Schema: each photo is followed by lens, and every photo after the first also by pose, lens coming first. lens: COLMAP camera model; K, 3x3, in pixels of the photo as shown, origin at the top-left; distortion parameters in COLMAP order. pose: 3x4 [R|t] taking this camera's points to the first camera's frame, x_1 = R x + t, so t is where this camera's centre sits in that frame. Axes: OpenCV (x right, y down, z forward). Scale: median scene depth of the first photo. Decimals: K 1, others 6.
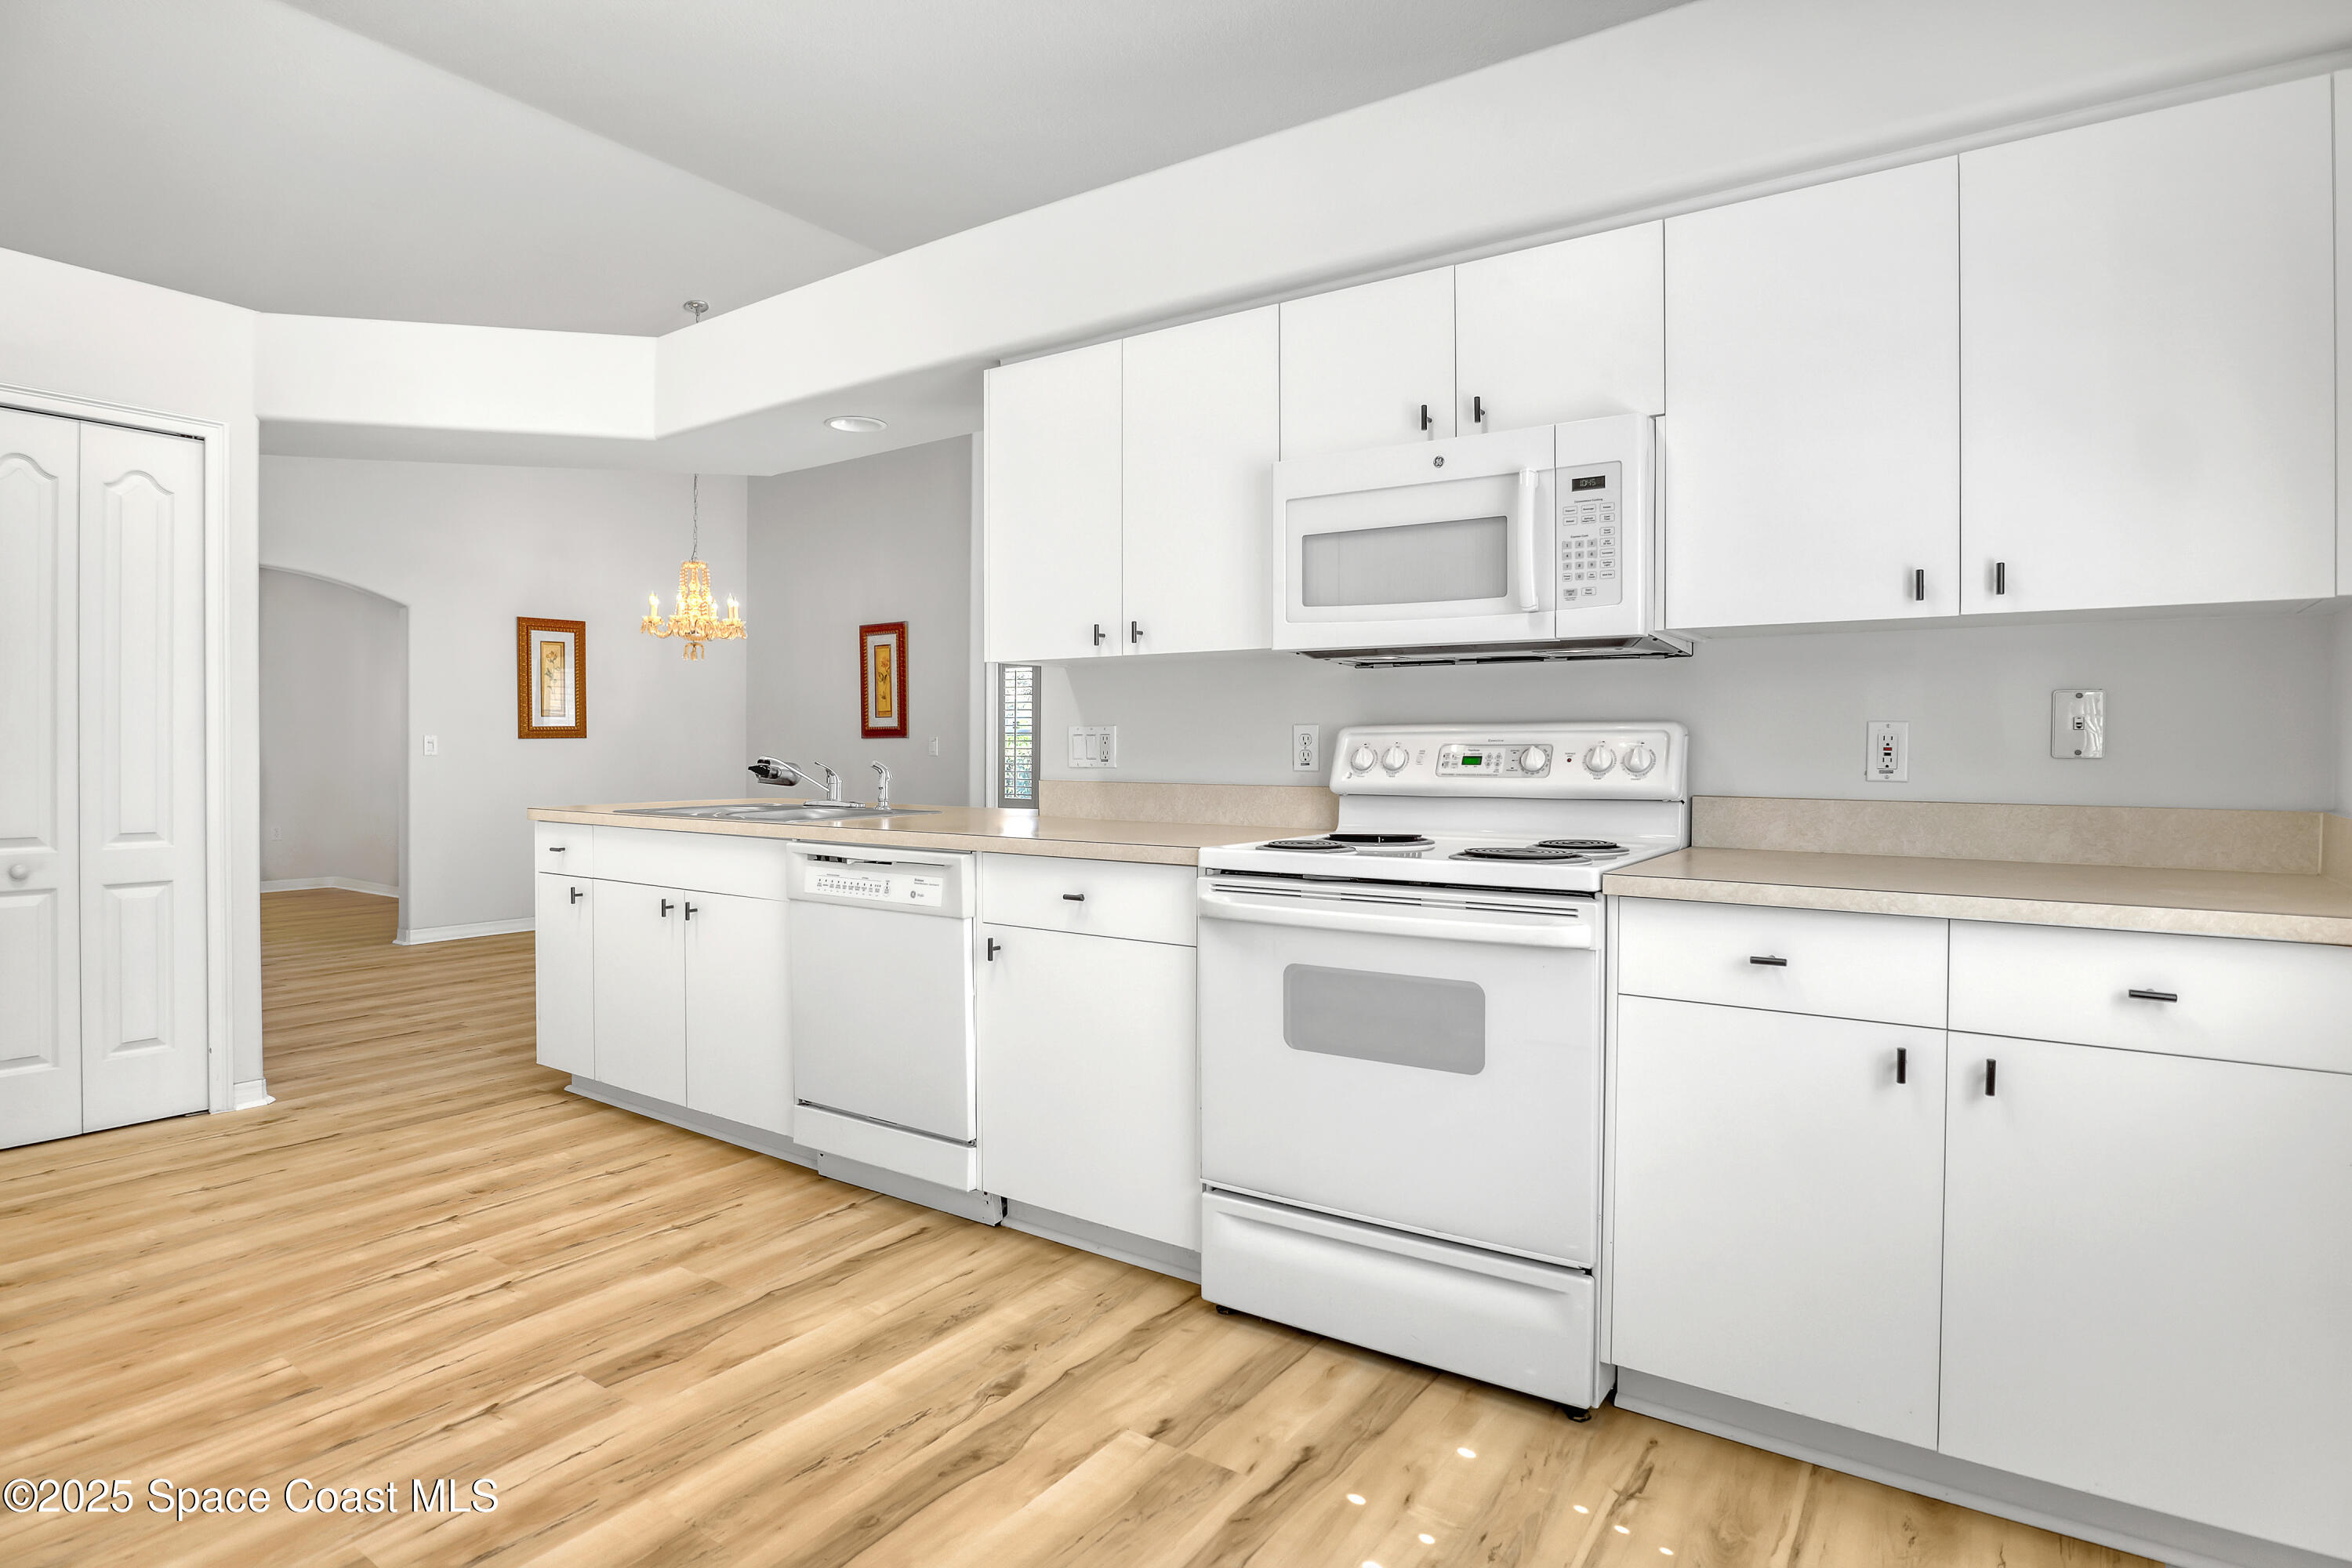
lens RADIAL K [[1241.3, 0, 1172.2], [0, 1241.3, 760.5], [0, 0, 1]] dist [-0.033253, 0.002009]
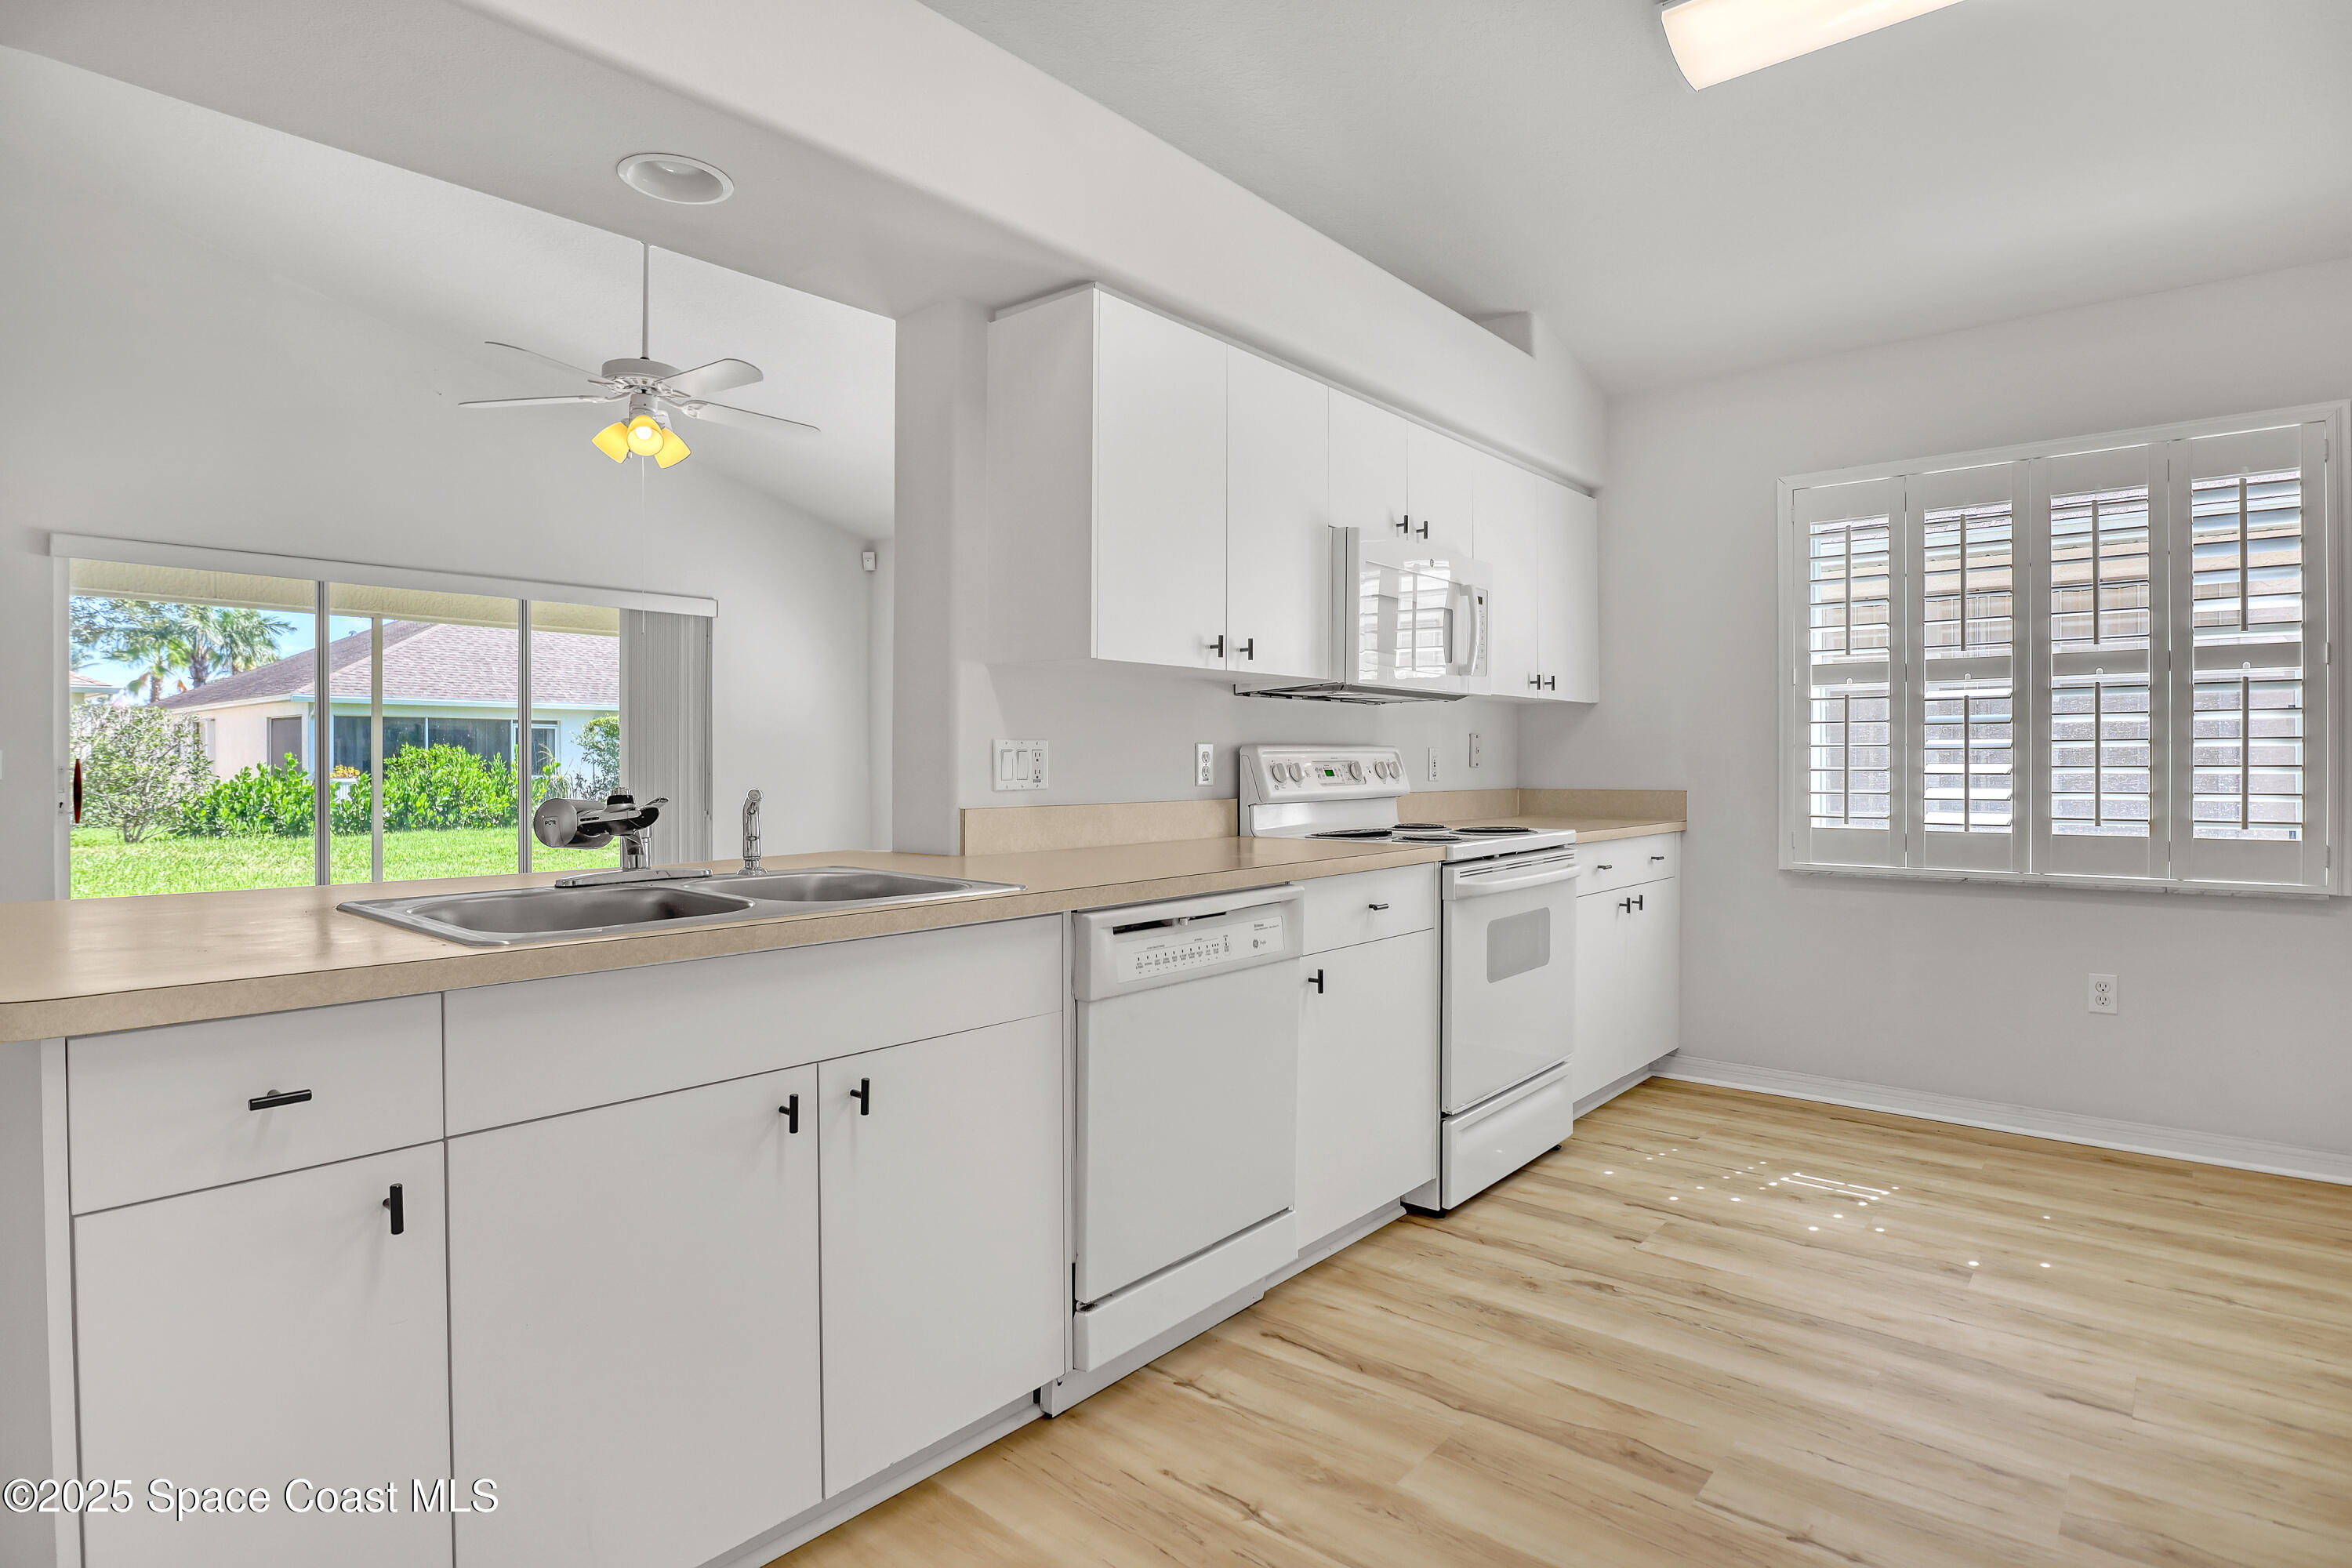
lens RADIAL K [[1222.5, 0, 1225.7], [0, 1222.5, 763.4], [0, 0, 1]] dist [-0.021839, 0.000411]
pose [[0.079755, -0.006794, 0.996791, -1.177631], [0.010778, 0.999924, 0.005953, -0.021263], [-0.996756, 0.010269, 0.079822, 1.088907]]
